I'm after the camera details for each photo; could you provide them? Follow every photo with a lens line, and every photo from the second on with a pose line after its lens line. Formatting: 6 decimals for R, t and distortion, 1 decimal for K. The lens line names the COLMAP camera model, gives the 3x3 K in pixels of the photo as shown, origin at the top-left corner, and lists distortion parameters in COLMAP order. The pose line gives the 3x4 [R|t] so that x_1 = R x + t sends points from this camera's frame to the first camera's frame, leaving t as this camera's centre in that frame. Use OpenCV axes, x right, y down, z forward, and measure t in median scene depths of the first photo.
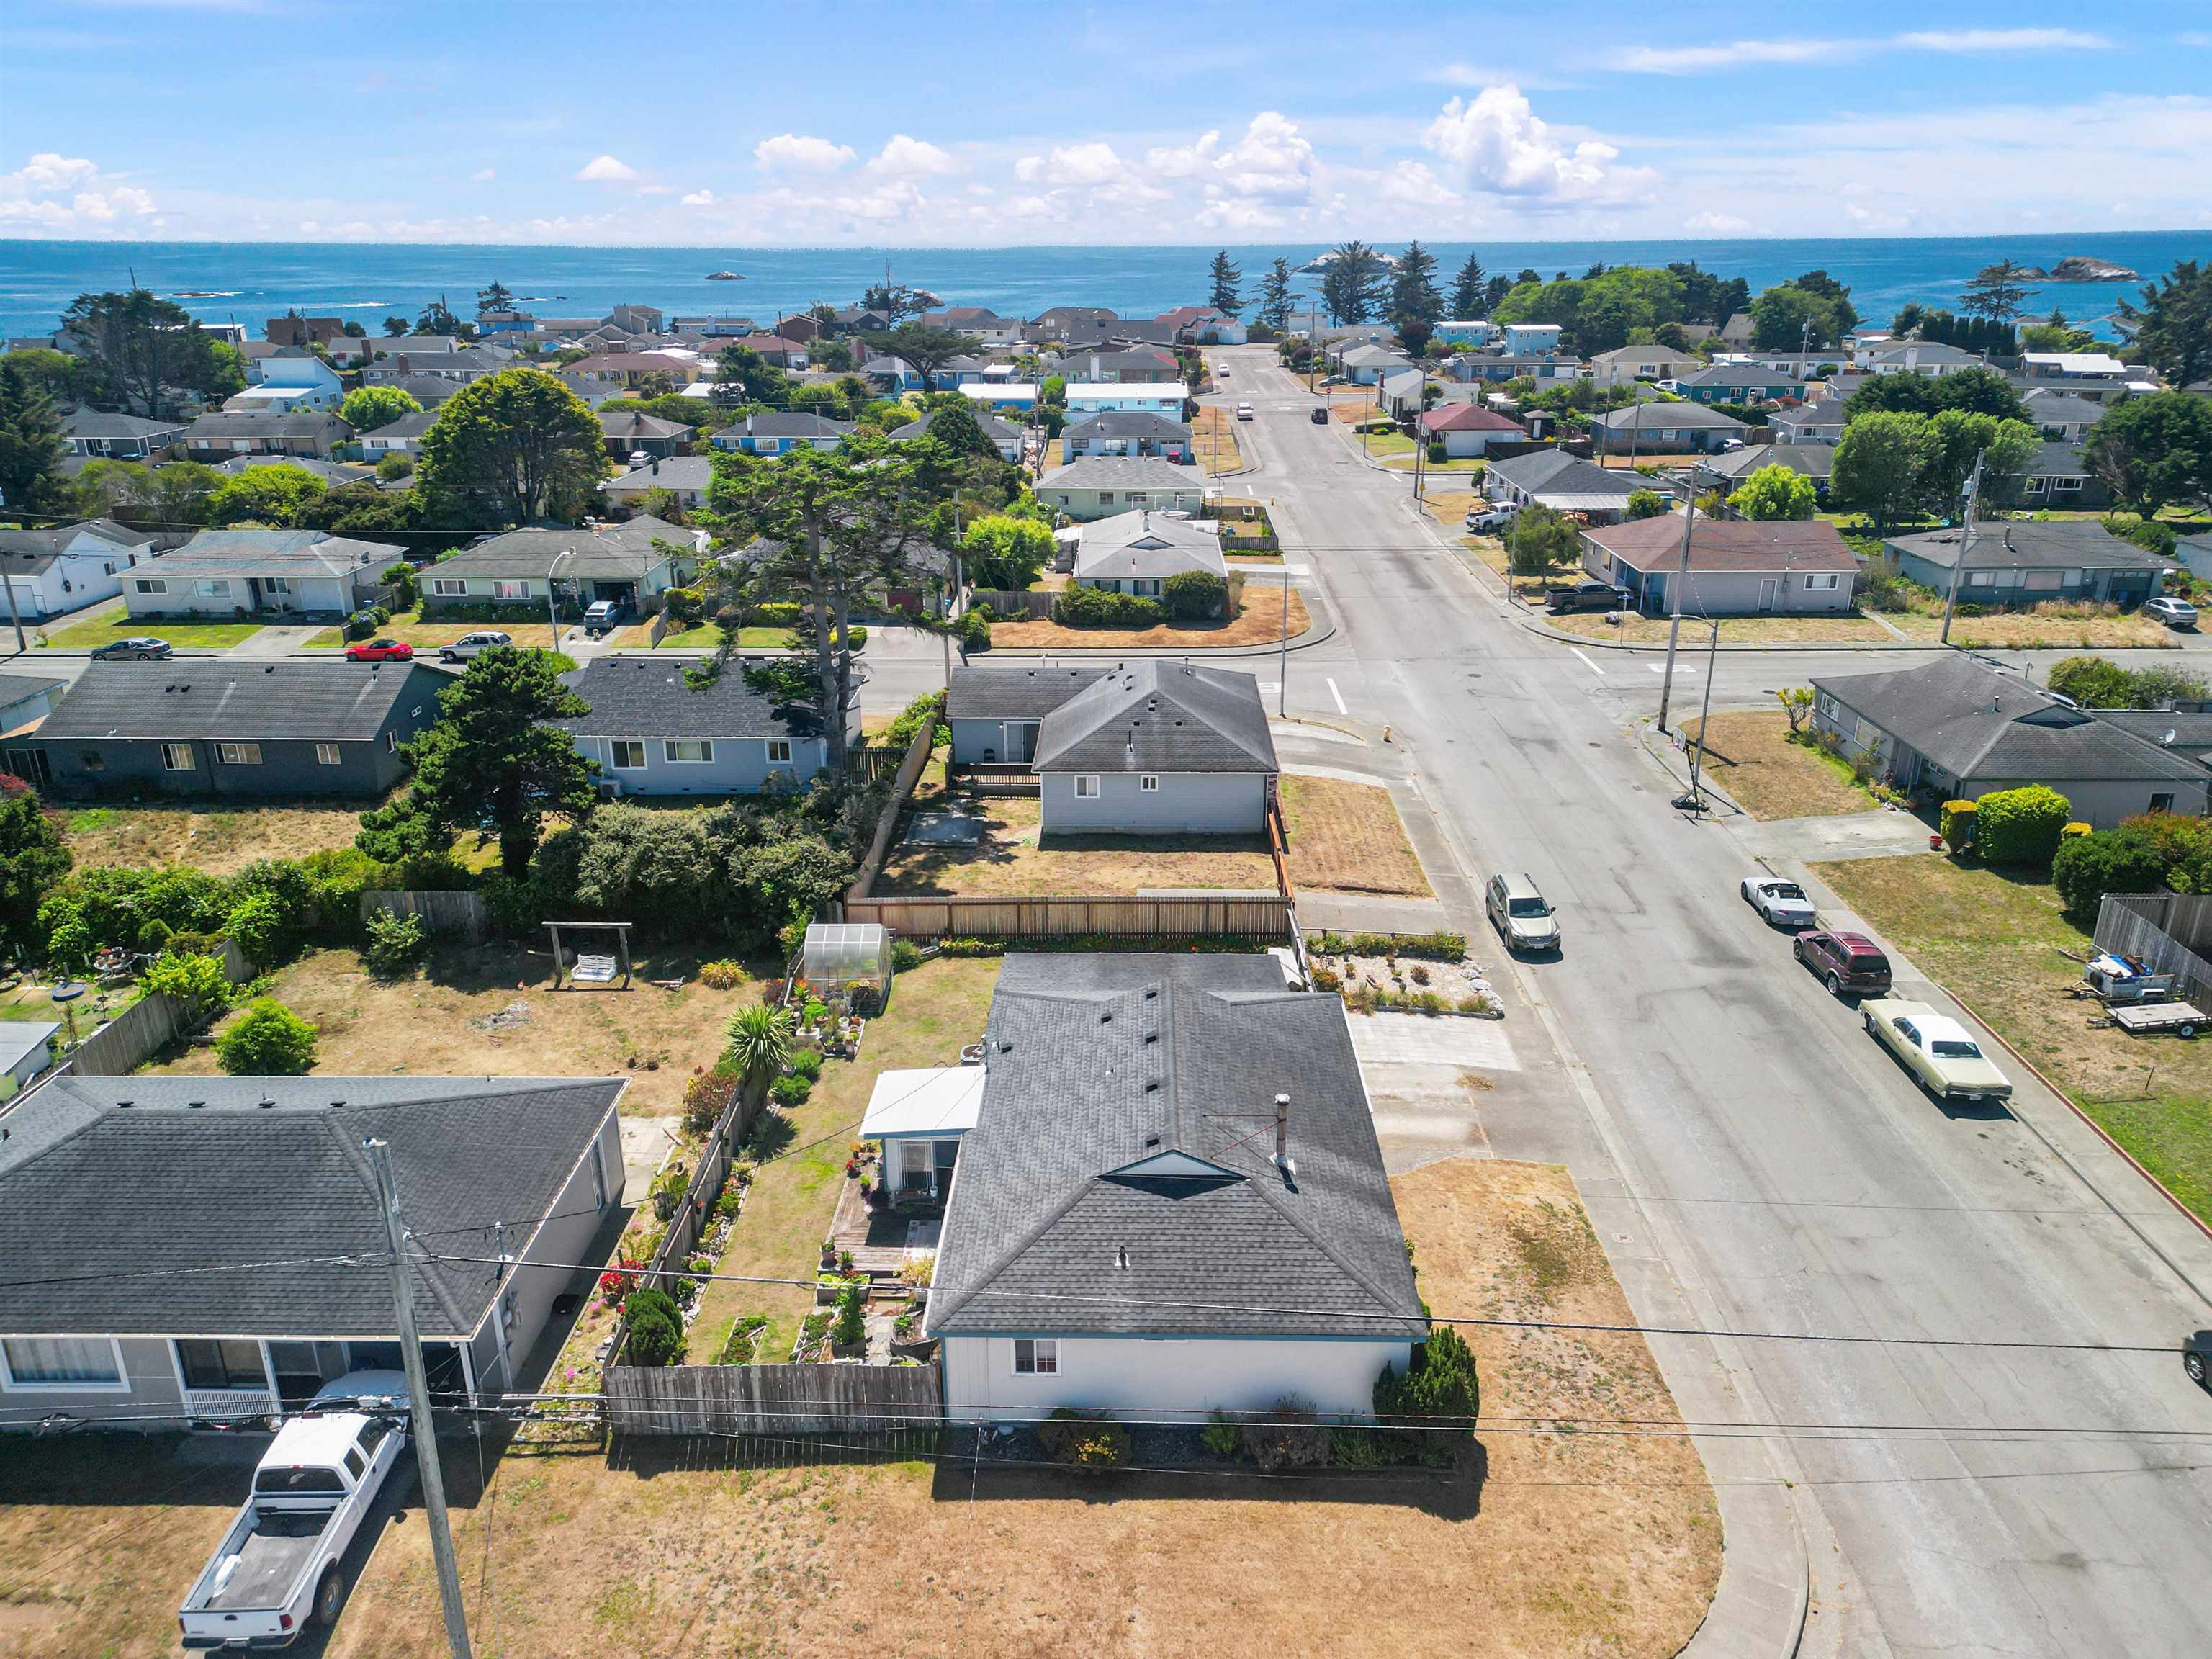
lens RADIAL K [[1540.3, 0, 1107.2], [0, 1540.3, 827.0], [0, 0, 1]] dist [0.081792, -0.077773]
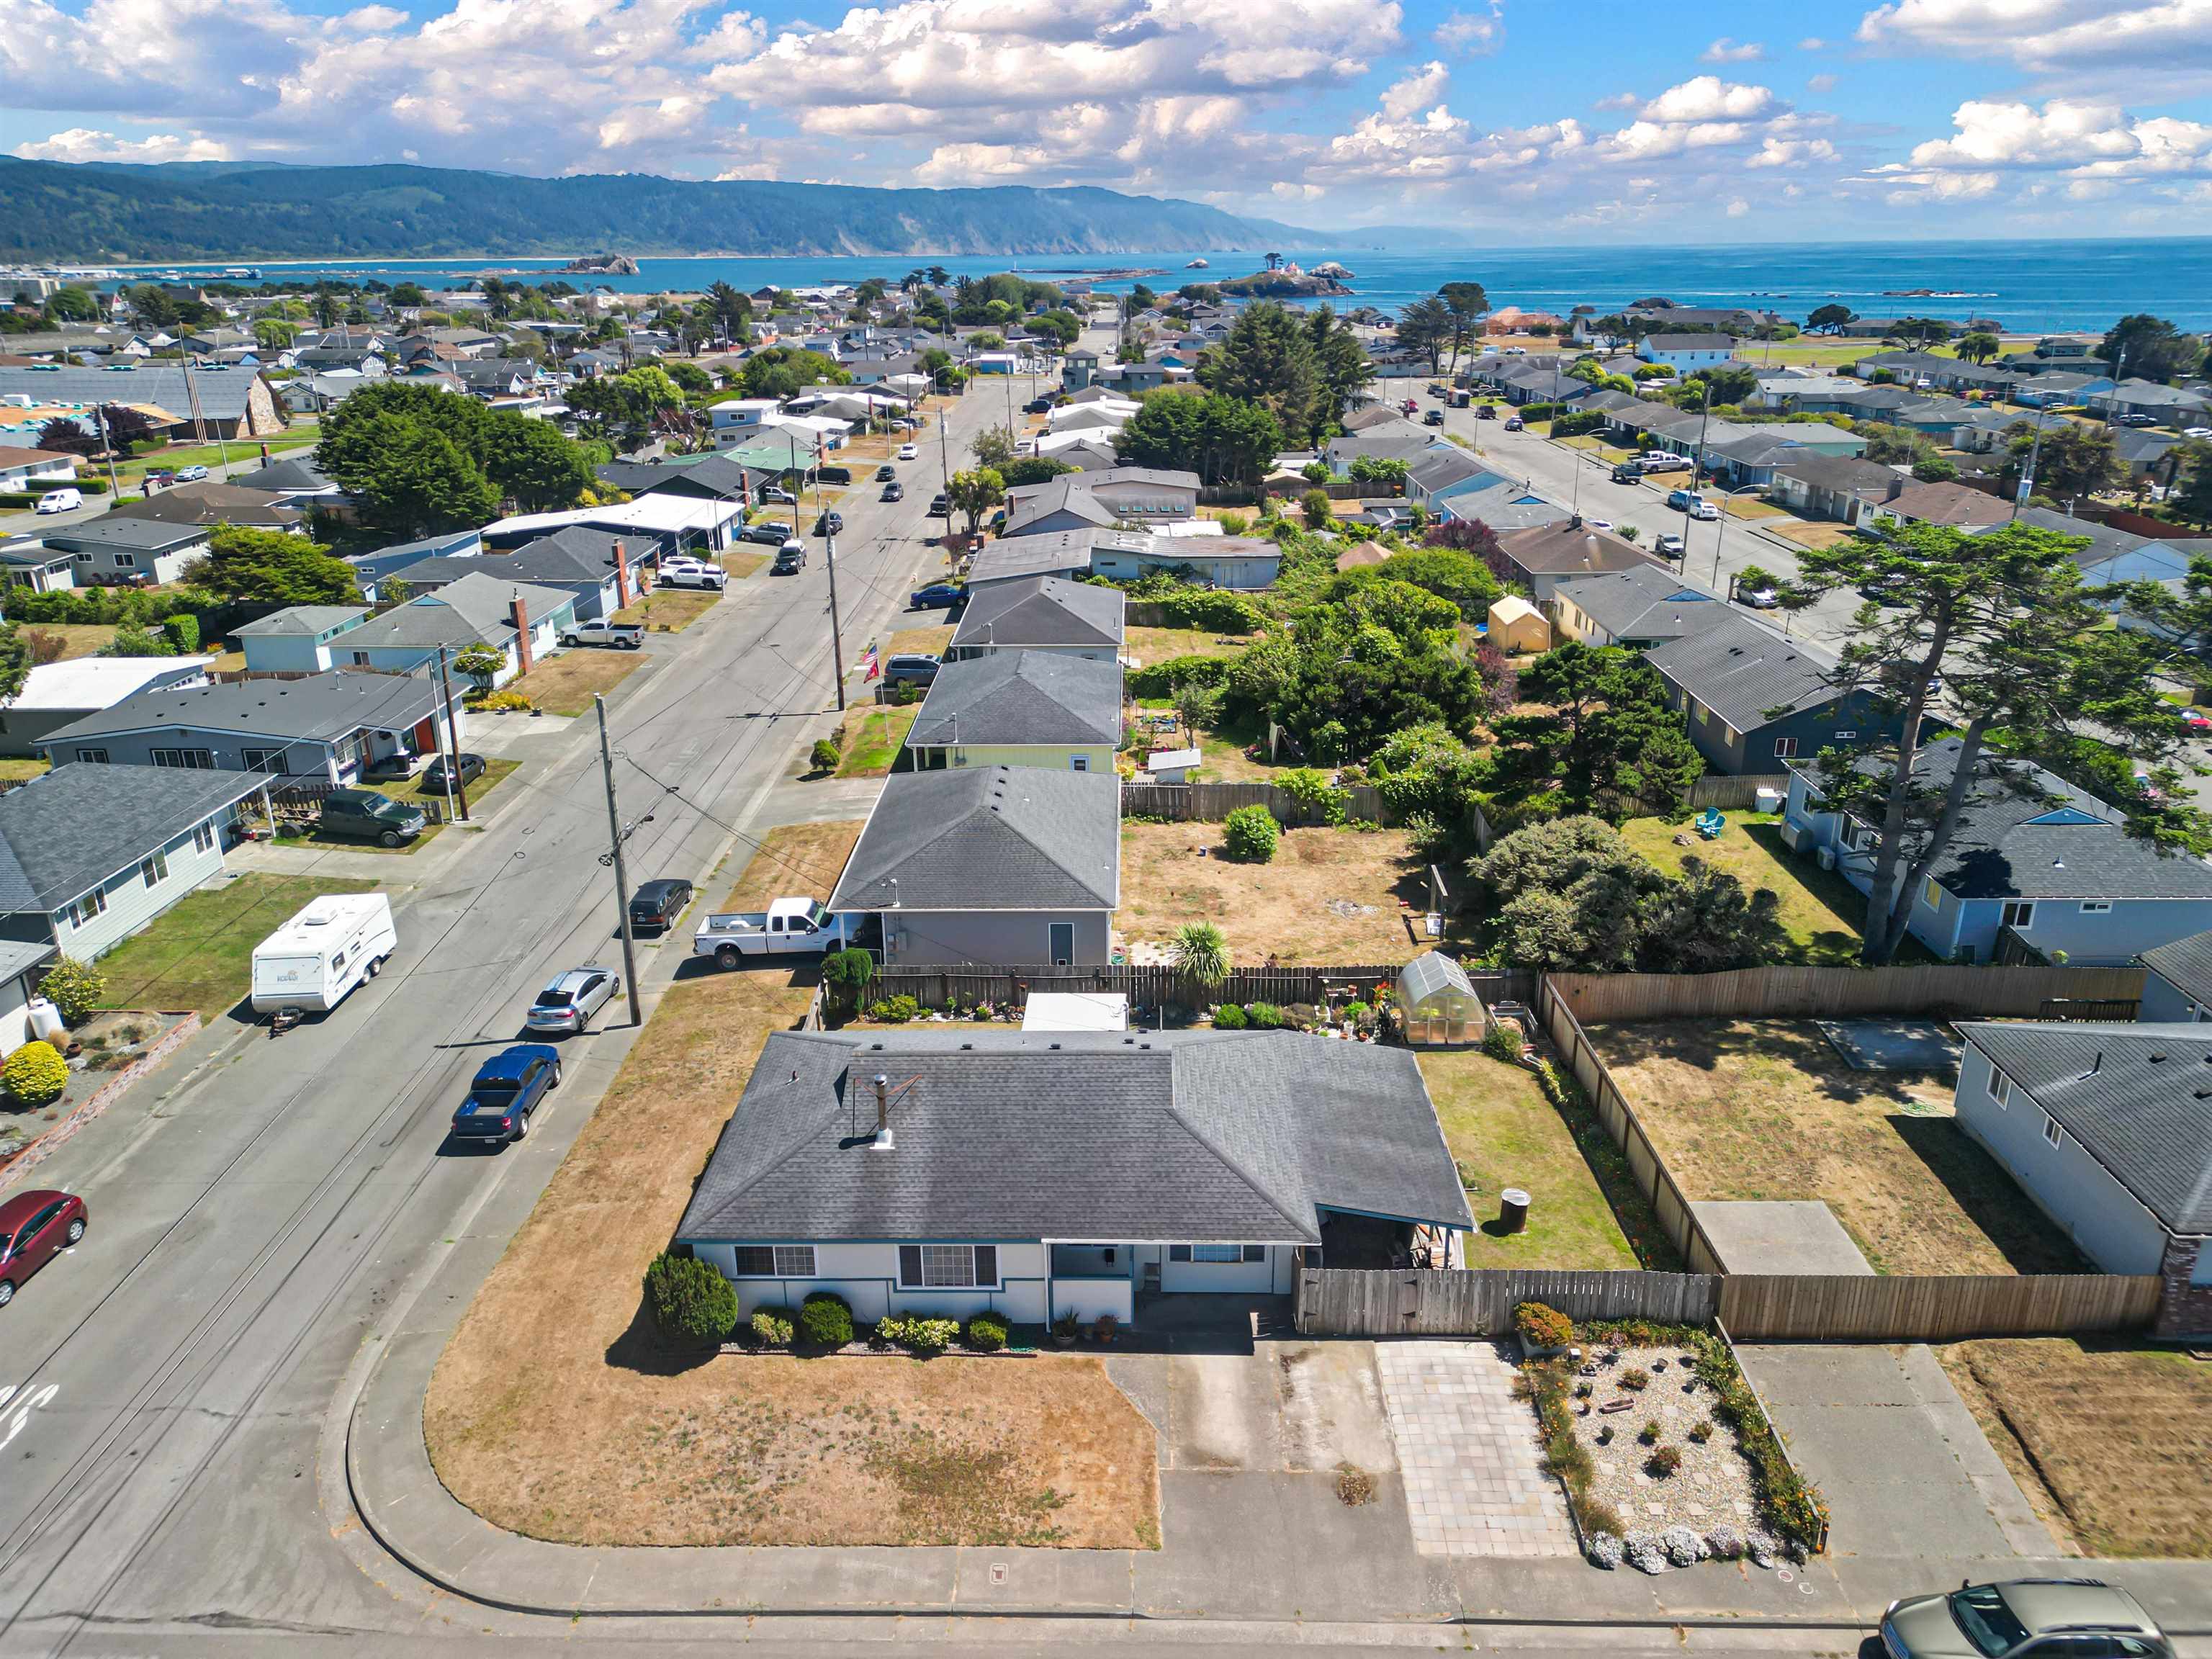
lens RADIAL K [[1540.3, 0, 1106.0], [0, 1540.3, 827.1], [0, 0, 1]] dist [0.081792, -0.077773]
pose [[0.004153, 0.353999, -0.935237, 0.654305], [-0.347881, 0.877338, 0.330539, -0.241901], [0.937529, 0.323979, 0.126793, 0.580775]]
